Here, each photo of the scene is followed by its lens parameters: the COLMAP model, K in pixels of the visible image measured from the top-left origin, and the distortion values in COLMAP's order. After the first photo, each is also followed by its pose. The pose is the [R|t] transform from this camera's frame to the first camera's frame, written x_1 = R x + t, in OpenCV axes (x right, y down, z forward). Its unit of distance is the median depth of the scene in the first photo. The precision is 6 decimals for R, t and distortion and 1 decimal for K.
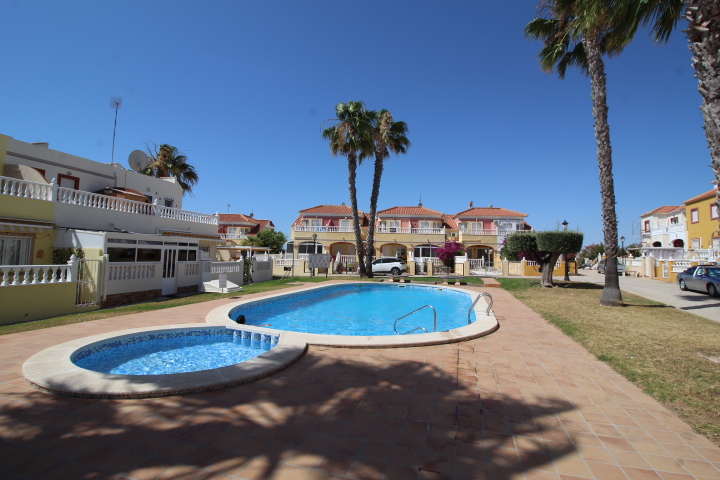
lens RADIAL K [[334.7, 0, 366.5], [0, 334.7, 233.0], [0, 0, 1]] dist [0.000435, -0.014279]
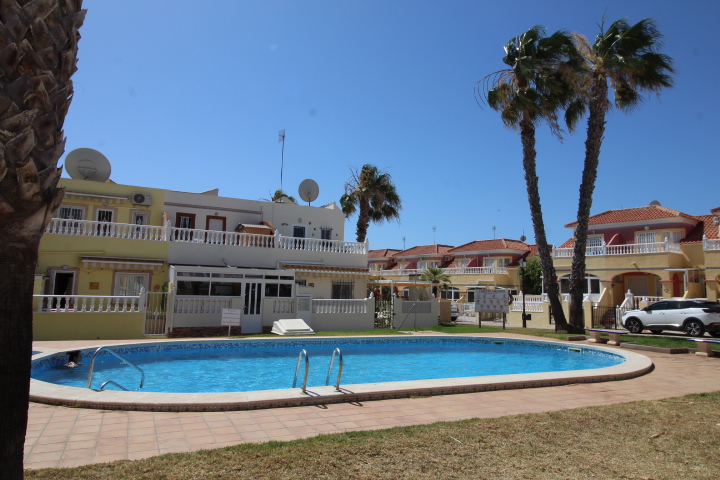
lens RADIAL K [[480.9, 0, 368.1], [0, 480.9, 233.3], [0, 0, 1]] dist [0.007911, 0.000611]
pose [[0.661431, -0.099420, -0.743387, 0.449188], [0.042644, 0.994557, -0.095069, 0.038802], [0.748792, 0.031180, 0.662071, 0.273918]]
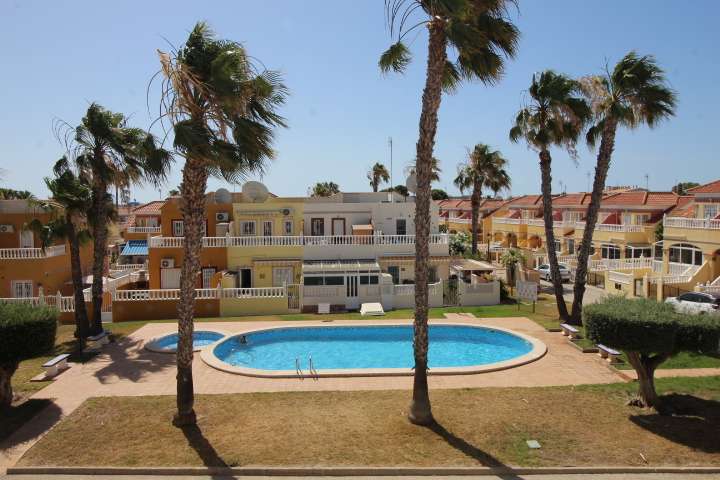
lens RADIAL K [[530.7, 0, 364.0], [0, 530.7, 231.8], [0, 0, 1]] dist [0.005240, 0.000324]
pose [[0.305967, 0.022966, -0.951765, 1.099650], [0.079309, 0.995619, 0.049520, -0.174204], [0.948733, -0.090635, 0.302805, 0.309059]]
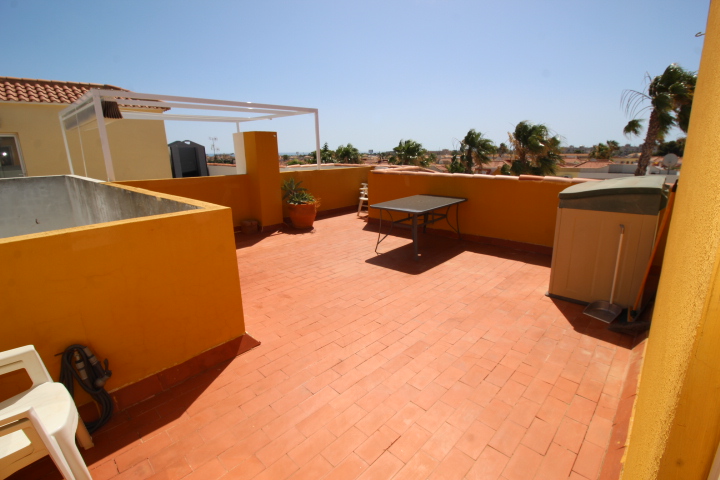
lens RADIAL K [[334.7, 0, 366.5], [0, 334.7, 233.0], [0, 0, 1]] dist [0.000435, -0.014279]
pose [[-0.374118, 0.200612, -0.905423, 1.559008], [0.067966, 0.979628, 0.188970, -0.307720], [0.924887, 0.009159, -0.380131, 0.272172]]
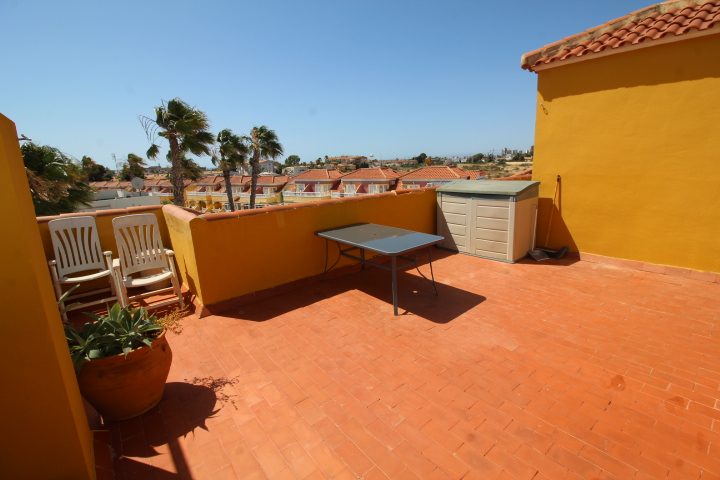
lens RADIAL K [[334.7, 0, 366.5], [0, 334.7, 233.0], [0, 0, 1]] dist [0.000435, -0.014279]
pose [[0.873761, 0.040978, -0.484627, 1.390343], [0.097658, 0.961368, 0.257361, -0.334912], [0.476451, -0.272200, 0.836004, 0.027739]]
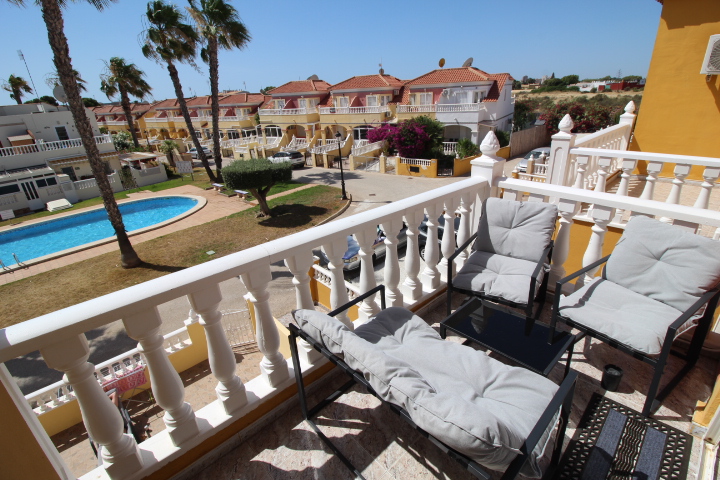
lens RADIAL K [[332.8, 0, 366.9], [0, 332.8, 235.8], [0, 0, 1]] dist [-0.000911, -0.013329]
pose [[0.895310, 0.108928, -0.431920, 1.152849], [0.102056, 0.893687, 0.436930, -0.175719], [0.433595, -0.435268, 0.789010, 0.278310]]
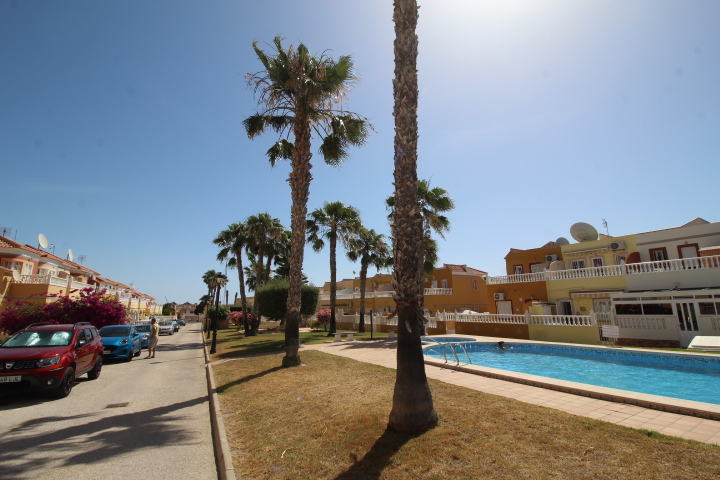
lens RADIAL K [[332.9, 0, 362.6], [0, 332.9, 232.7], [0, 0, 1]] dist [-0.000758, -0.013900]
pose [[-0.690776, -0.172634, -0.702158, 0.649286], [0.045114, 0.958899, -0.280139, 0.059654], [0.721660, -0.225190, -0.654596, 0.745826]]
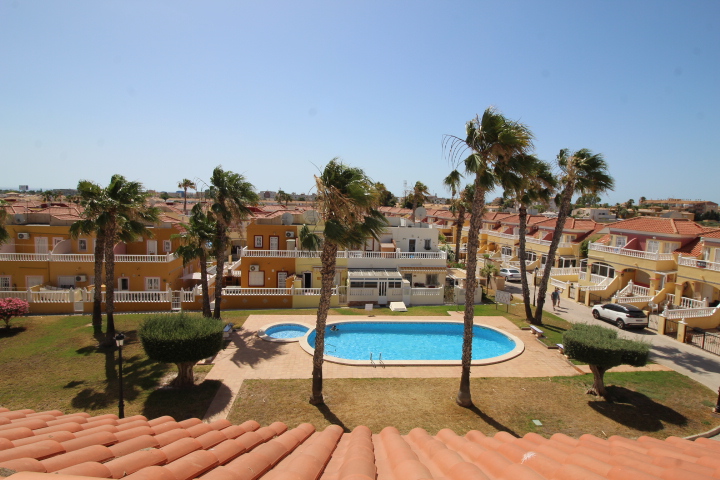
lens RADIAL K [[391.9, 0, 365.2], [0, 391.9, 236.1], [0, 0, 1]] dist [0.002636, -0.012925]
pose [[0.338911, 0.077630, -0.937610, 1.148265], [0.043147, 0.994259, 0.097916, -0.339502], [0.939829, -0.073640, 0.333616, 0.109679]]
